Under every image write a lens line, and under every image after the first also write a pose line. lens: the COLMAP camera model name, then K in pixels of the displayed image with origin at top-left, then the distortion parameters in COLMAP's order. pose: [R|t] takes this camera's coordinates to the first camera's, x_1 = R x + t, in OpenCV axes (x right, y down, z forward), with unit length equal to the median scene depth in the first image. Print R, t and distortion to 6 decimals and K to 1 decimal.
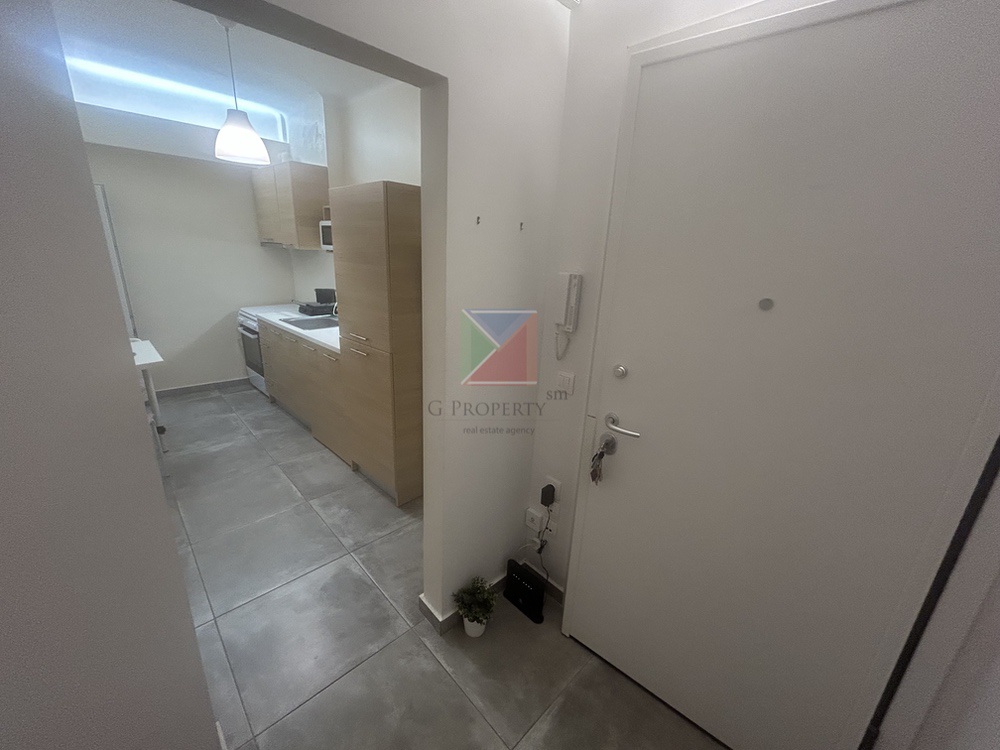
lens RADIAL K [[401.1, 0, 500.0], [0, 401.1, 375.0], [0, 0, 1]] dist [-0.002930, -0.000057]
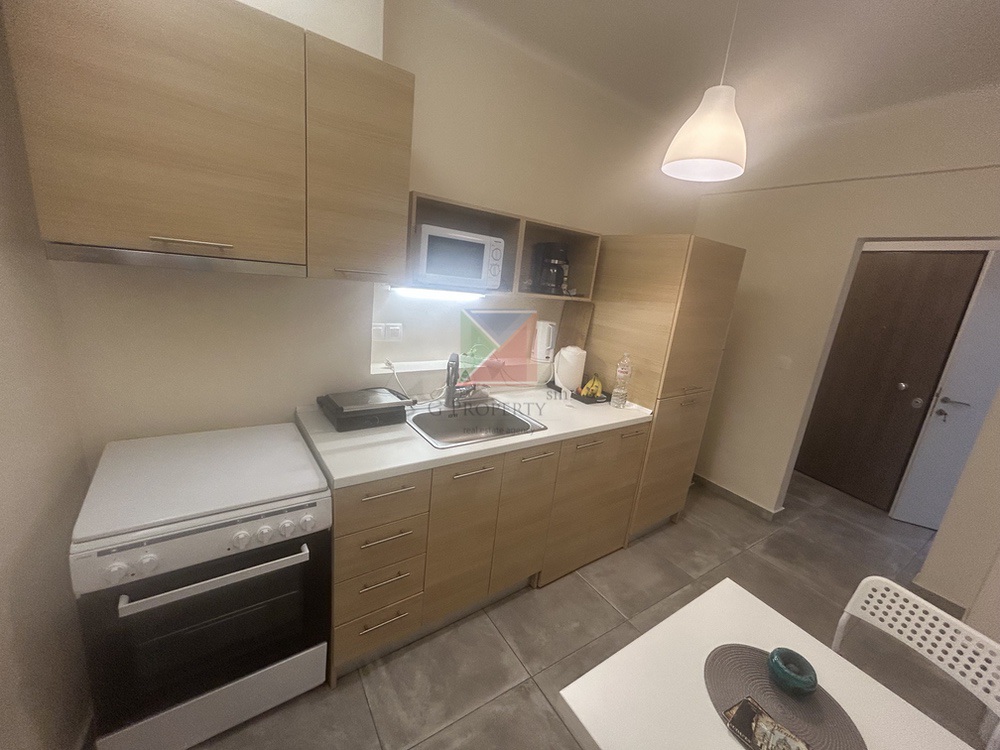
lens RADIAL K [[401.1, 0, 500.0], [0, 401.1, 375.0], [0, 0, 1]] dist [-0.002930, -0.000057]
pose [[0.192848, -0.268284, 0.943840, -0.947825], [0.195957, 0.953049, 0.230864, -0.310027], [-0.961463, 0.140430, 0.236365, 0.836466]]
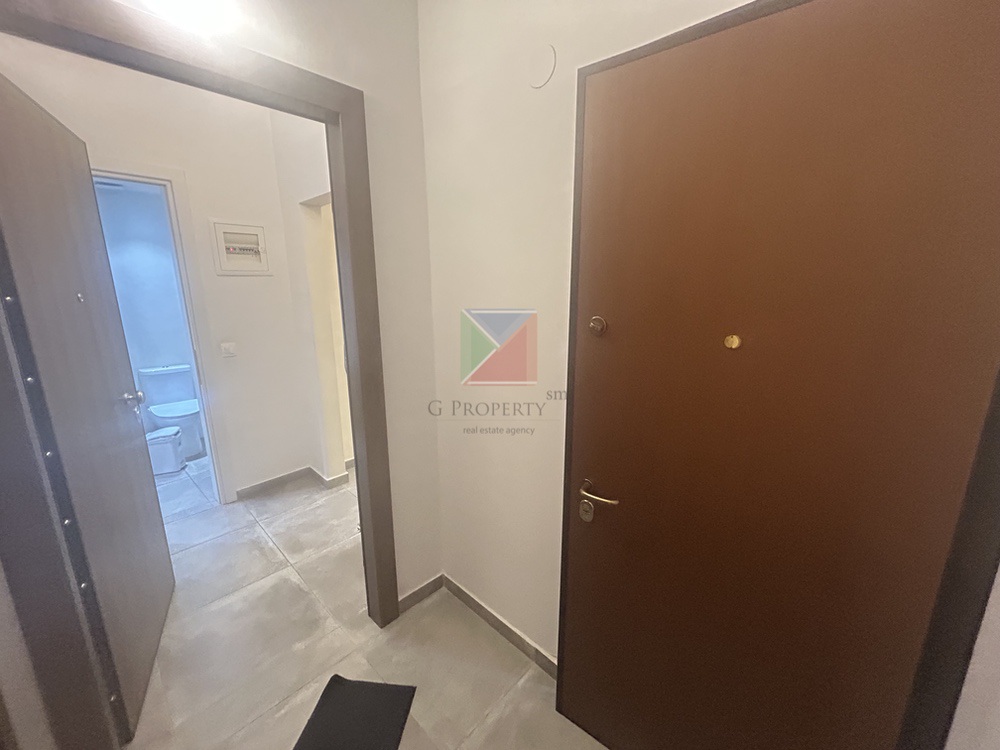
lens RADIAL K [[401.1, 0, 500.0], [0, 401.1, 375.0], [0, 0, 1]] dist [-0.002930, -0.000057]
pose [[0.025769, 0.171158, -0.984906, 0.605255], [-0.290112, 0.944113, 0.156479, -0.129830], [0.956646, 0.281701, 0.073984, 0.570841]]
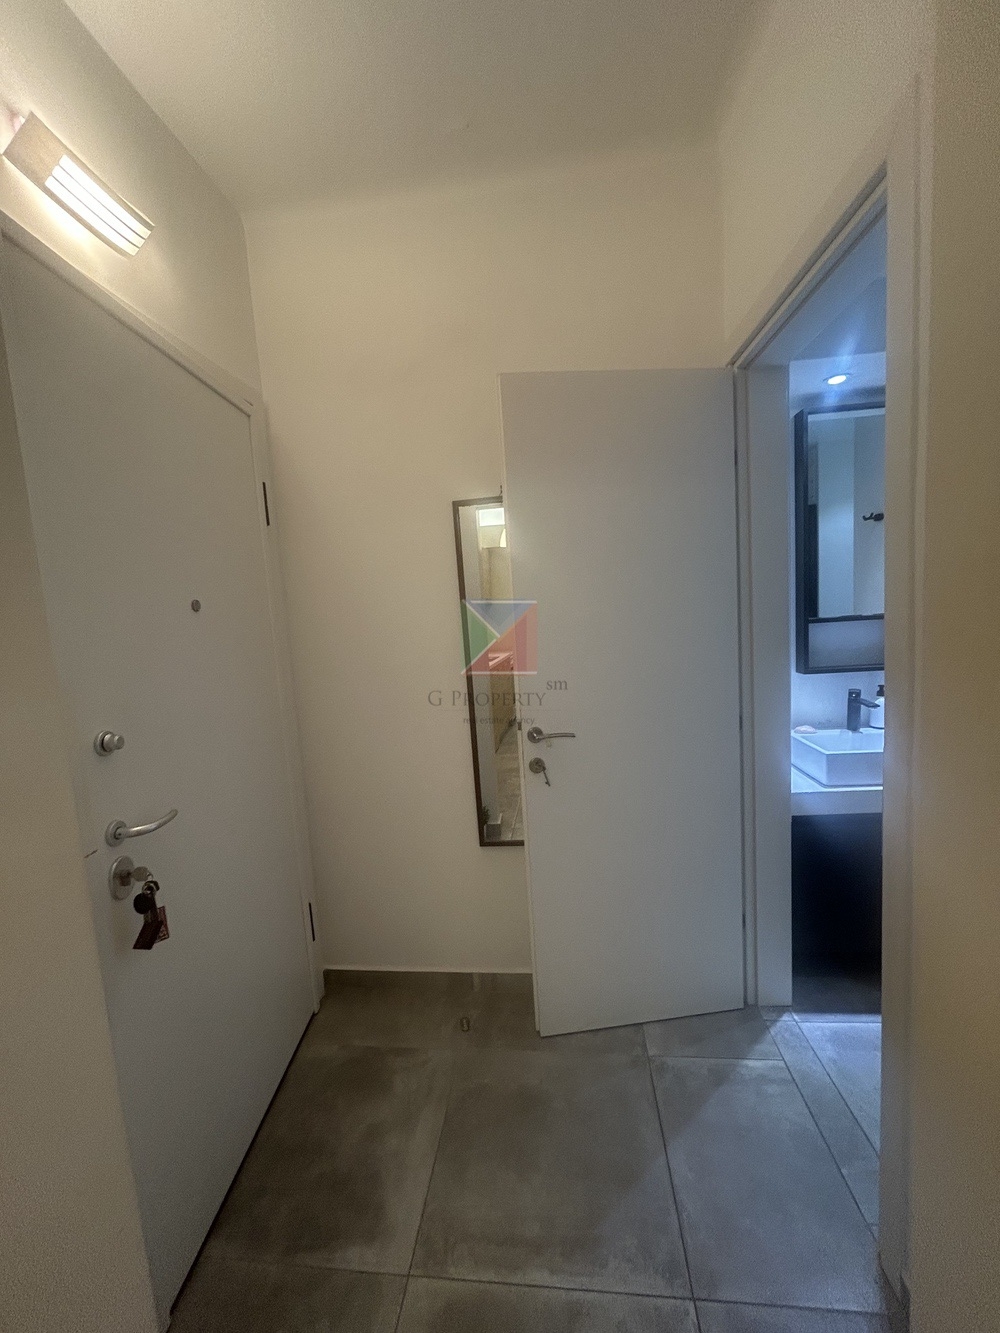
lens RADIAL K [[534.7, 0, 500.0], [0, 534.7, 666.5], [0, 0, 1]] dist [-0.002930, -0.000057]
pose [[-0.629583, -0.092717, 0.771381, -0.247303], [0.253703, 0.913894, 0.316913, -0.081007], [-0.734344, 0.395224, -0.551849, 0.373531]]
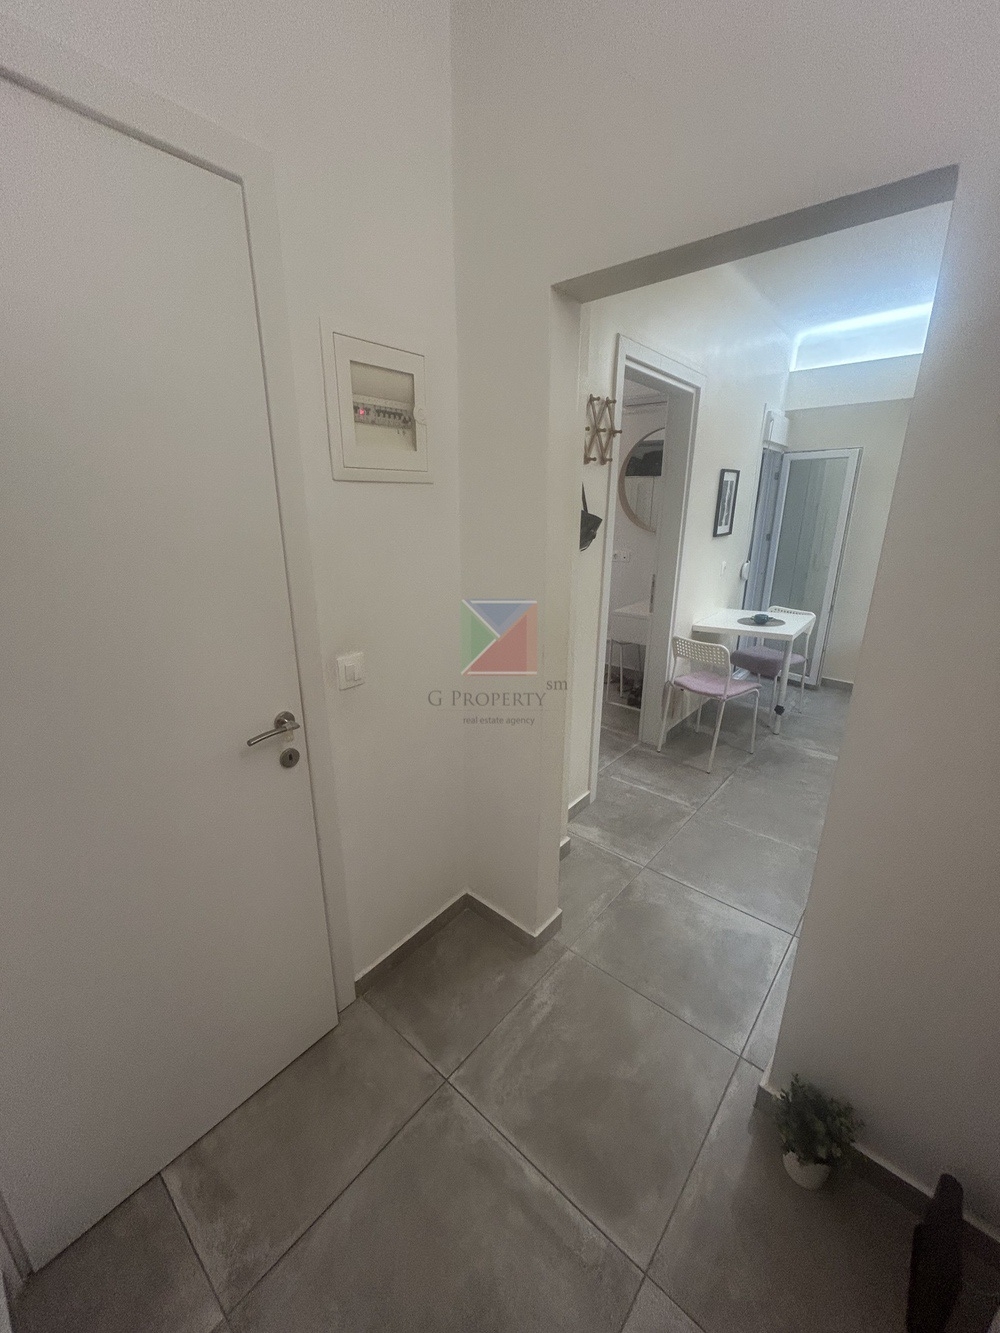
lens RADIAL K [[534.7, 0, 500.0], [0, 534.7, 666.5], [0, 0, 1]] dist [-0.002930, -0.000057]
pose [[0.082514, 0.249005, -0.964981, 0.223678], [-0.293589, 0.931386, 0.215231, -0.027031], [0.952364, 0.265548, 0.149958, 0.152014]]
